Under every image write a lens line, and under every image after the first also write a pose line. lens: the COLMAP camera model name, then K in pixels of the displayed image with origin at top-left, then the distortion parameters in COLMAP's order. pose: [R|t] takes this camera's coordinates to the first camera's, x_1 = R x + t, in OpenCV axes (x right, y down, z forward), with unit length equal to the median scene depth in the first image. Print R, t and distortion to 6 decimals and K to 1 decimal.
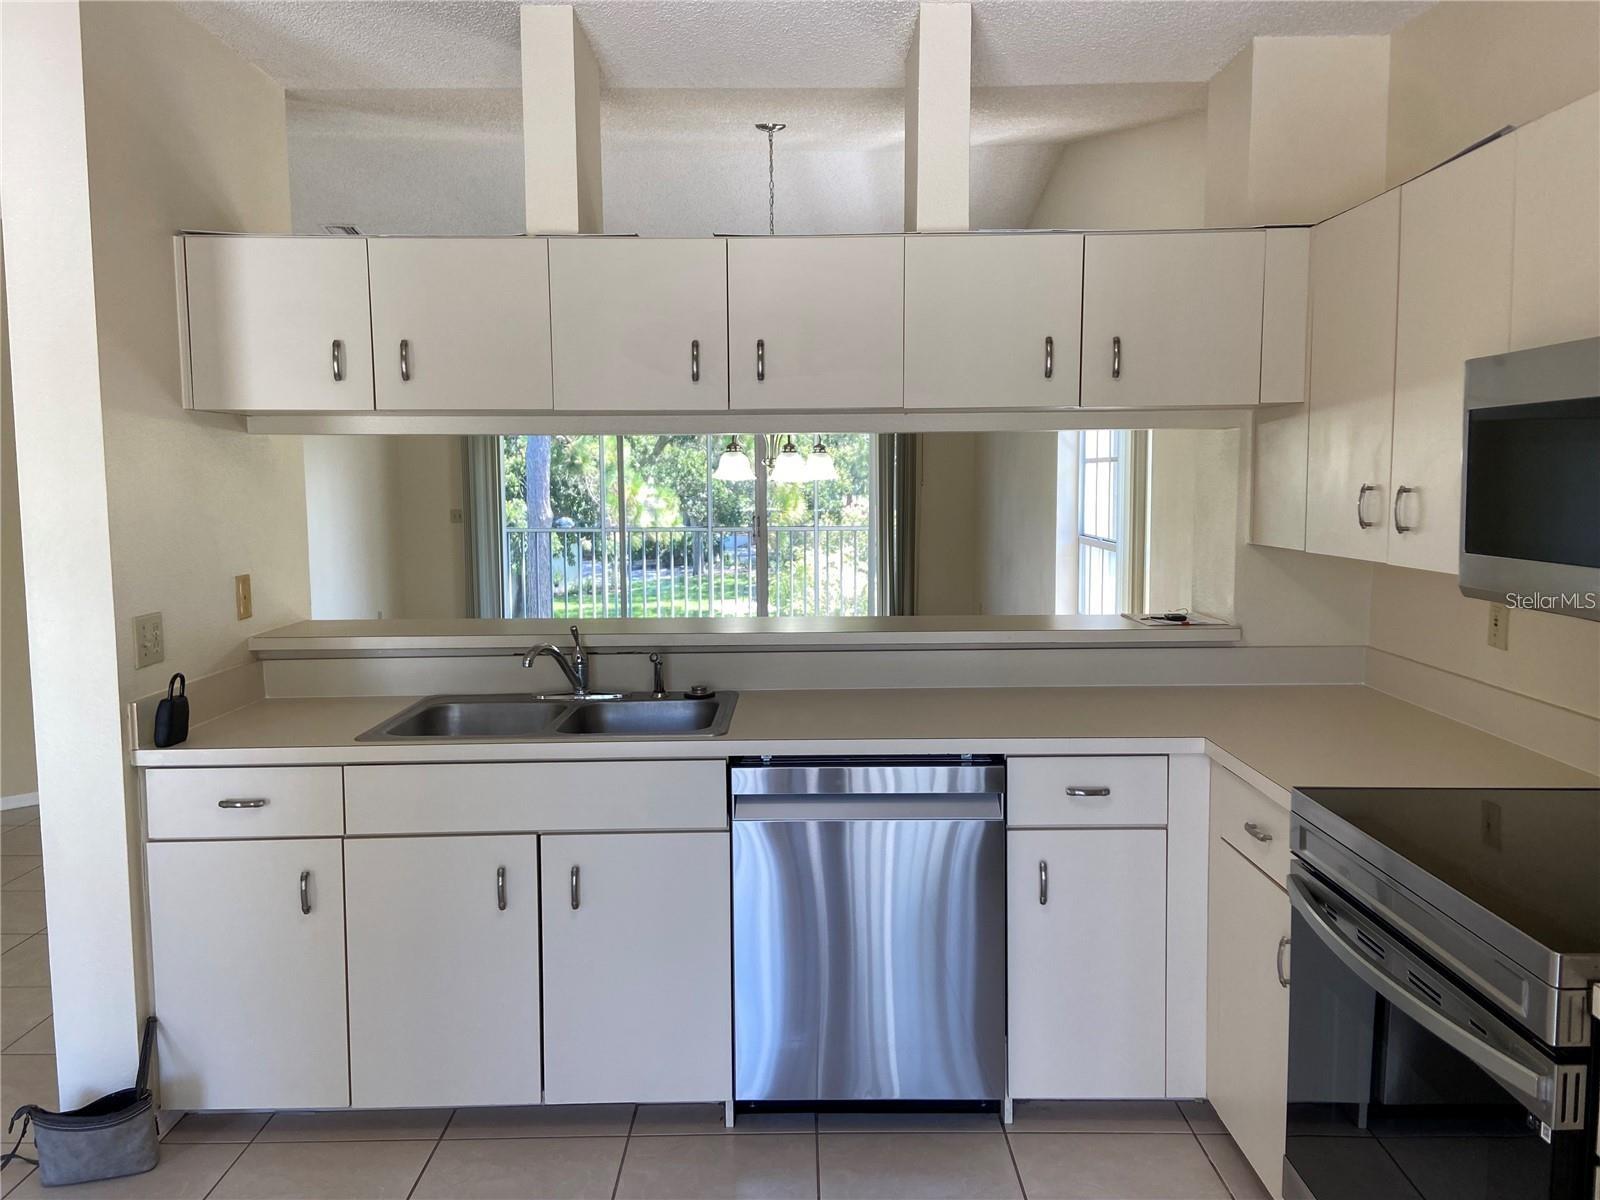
lens RADIAL K [[1203.8, 0, 799.8], [0, 1203.8, 578.0], [0, 0, 1]] dist [0.139870, -0.171788]
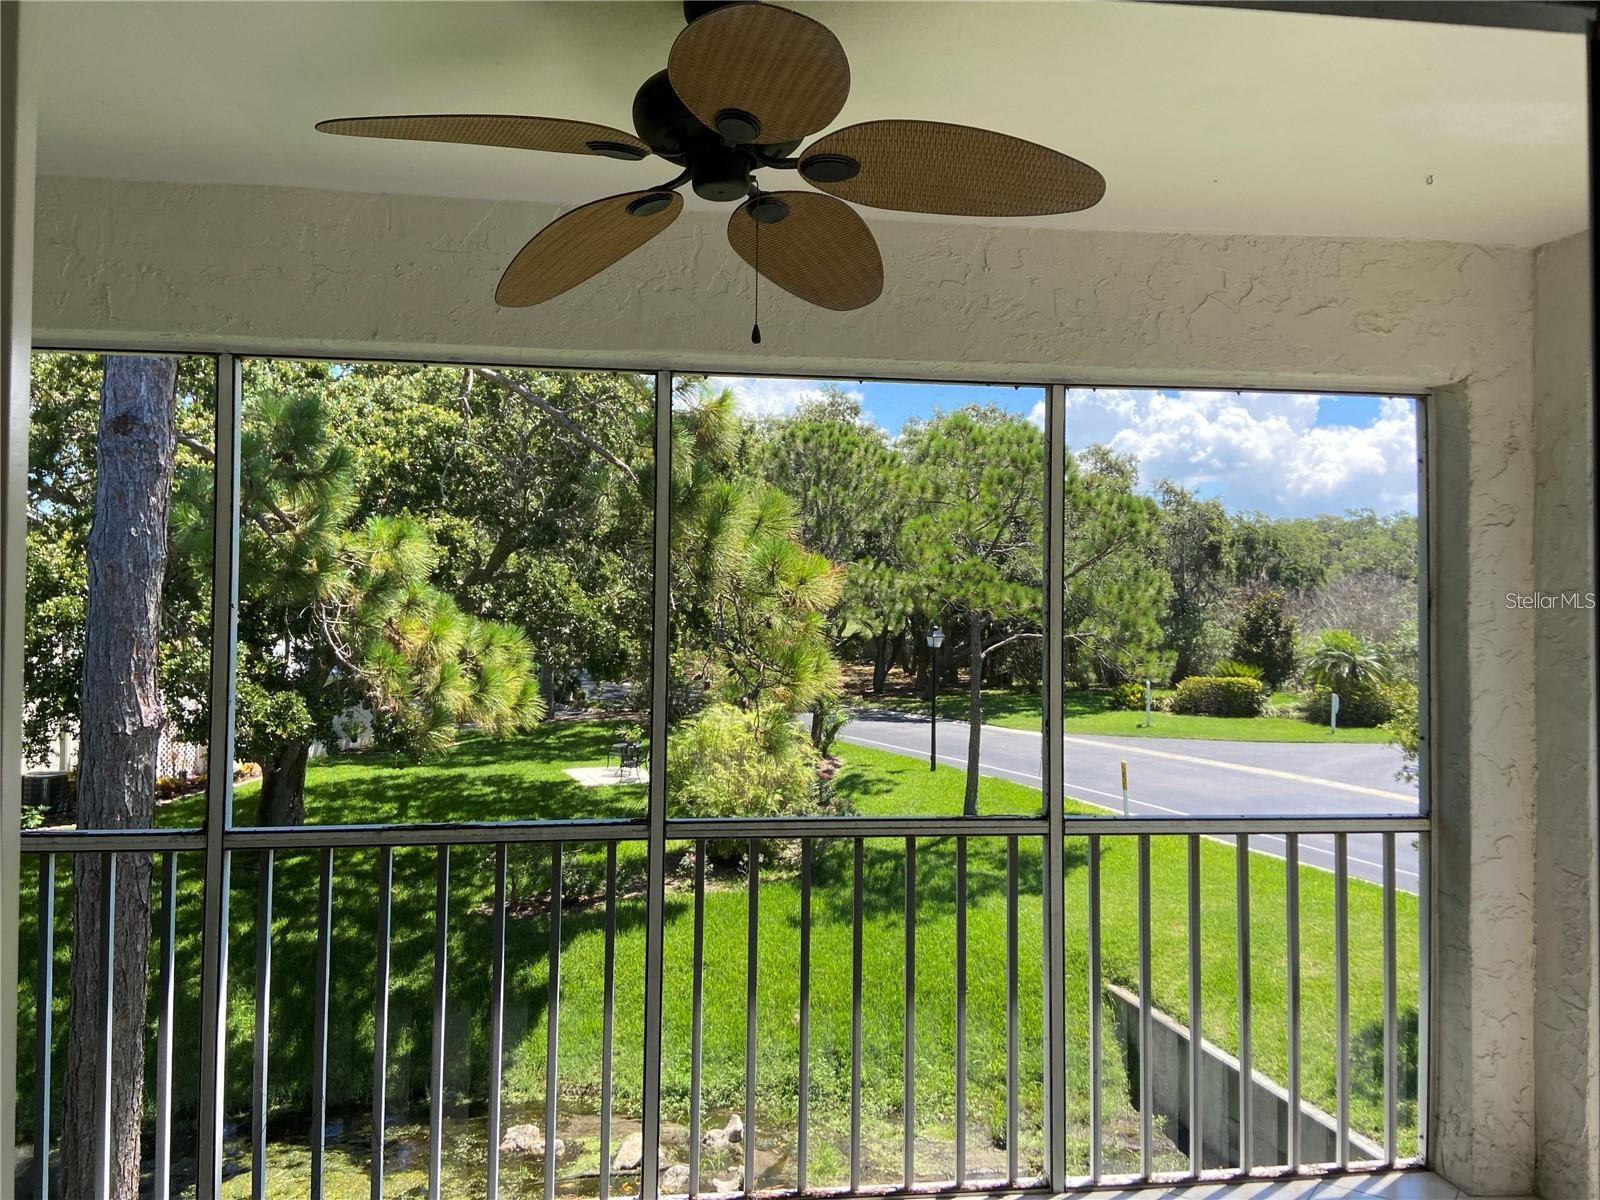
lens RADIAL K [[1203.8, 0, 799.8], [0, 1203.8, 578.0], [0, 0, 1]] dist [0.139870, -0.171788]
pose [[0.992045, 0.016861, 0.124752, -0.039773], [-0.003806, 0.994554, -0.104152, -0.031457], [-0.125829, 0.102849, 0.986706, 0.362241]]
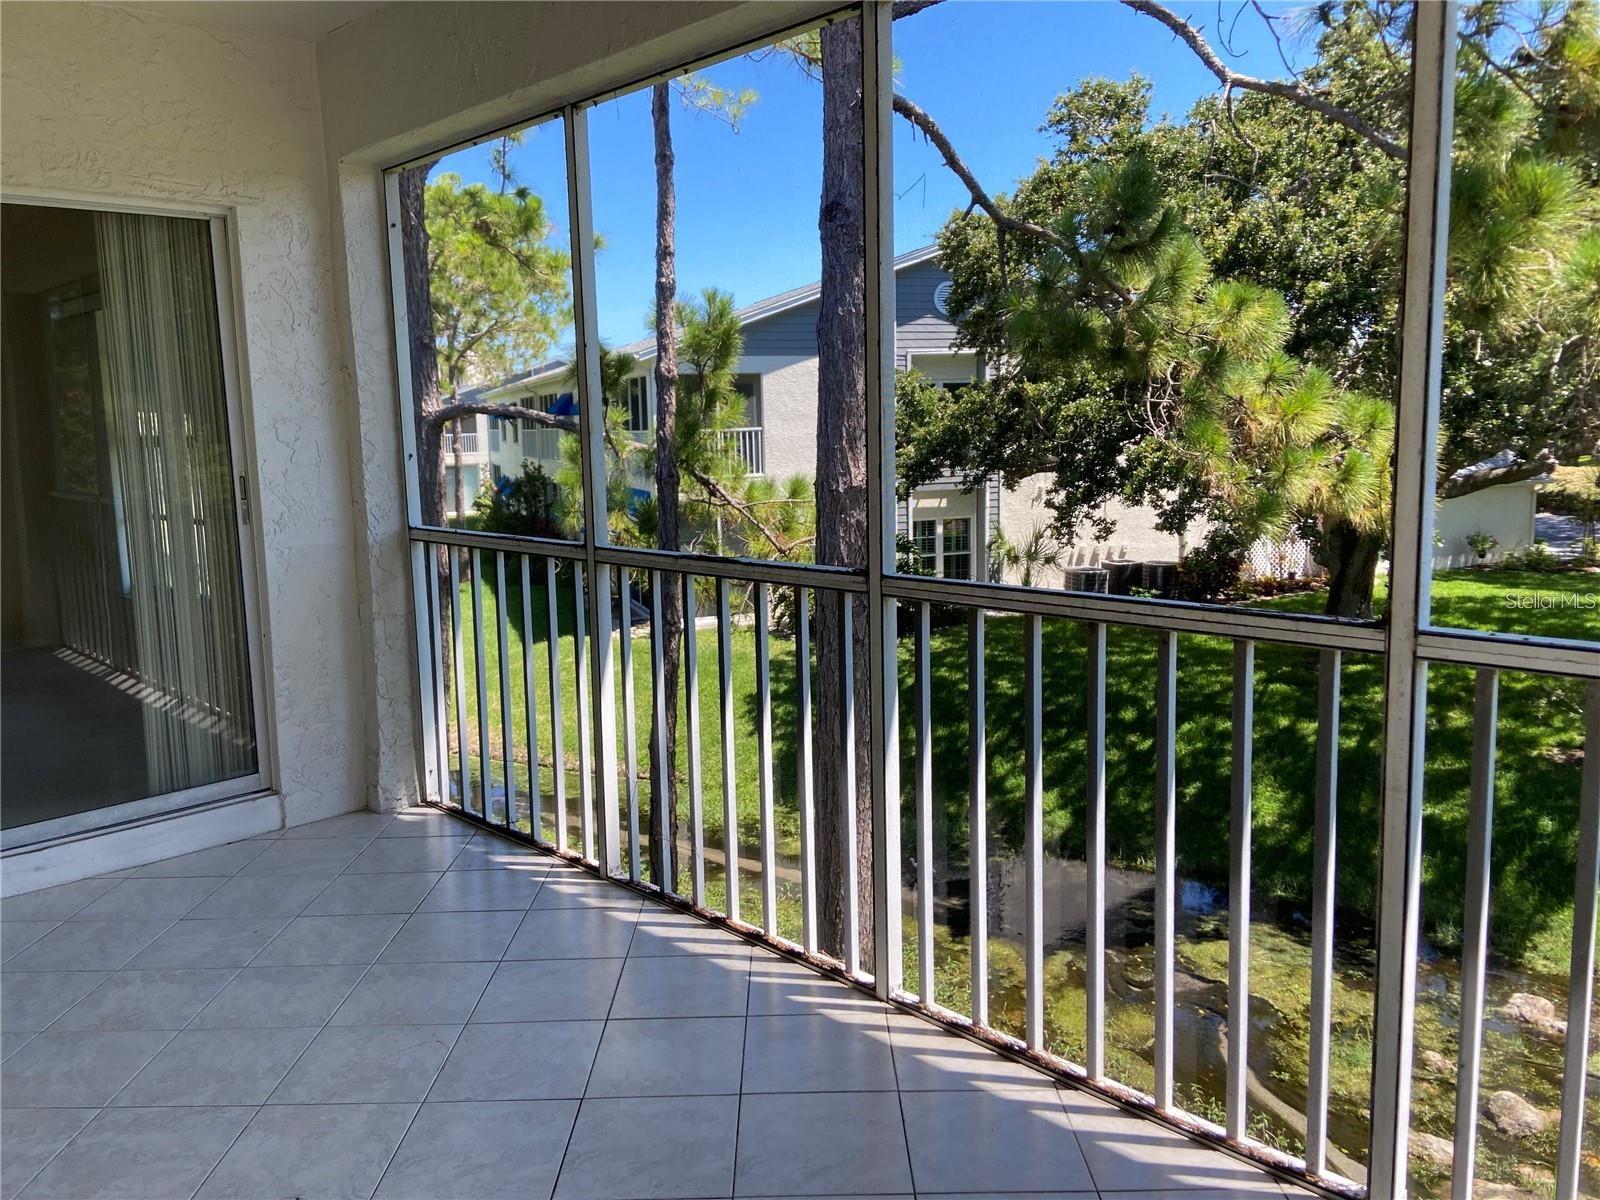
lens RADIAL K [[1203.8, 0, 799.8], [0, 1203.8, 578.0], [0, 0, 1]] dist [0.139870, -0.171788]
pose [[0.705271, 0.082129, -0.704164, 0.032849], [-0.045884, 0.996473, 0.070266, -0.026094], [0.707451, -0.017247, 0.706552, 0.412265]]
